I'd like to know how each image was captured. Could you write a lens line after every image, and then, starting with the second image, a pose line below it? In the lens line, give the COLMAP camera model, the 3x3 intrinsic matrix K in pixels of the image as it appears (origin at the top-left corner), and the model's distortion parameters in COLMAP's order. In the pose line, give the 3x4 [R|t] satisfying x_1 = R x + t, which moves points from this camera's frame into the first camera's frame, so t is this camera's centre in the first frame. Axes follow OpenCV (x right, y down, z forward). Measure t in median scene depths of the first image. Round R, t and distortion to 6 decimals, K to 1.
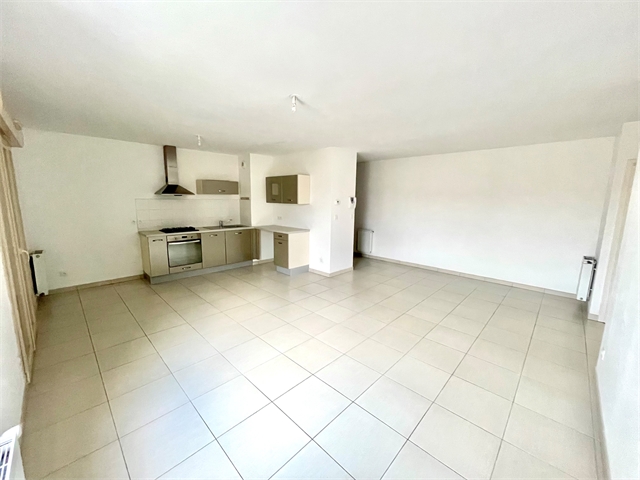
lens RADIAL K [[259.0, 0, 320.0], [0, 259.0, 240.0], [0, 0, 1]] dist [-0.001522, -0.000094]
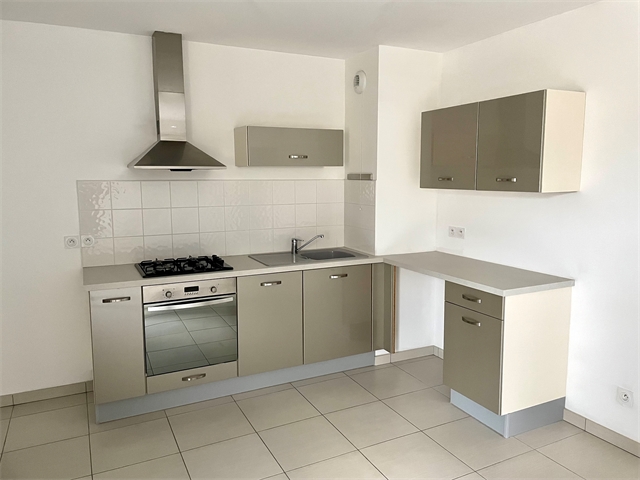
lens RADIAL K [[483.0, 0, 320.0], [0, 483.0, 240.0], [0, 0, 1]] dist [0.075904, -0.000202]
pose [[0.943523, 0.029796, -0.329966, -0.130486], [-0.038447, 0.999066, -0.019724, -0.063303], [0.329070, 0.031297, 0.943787, 0.389013]]
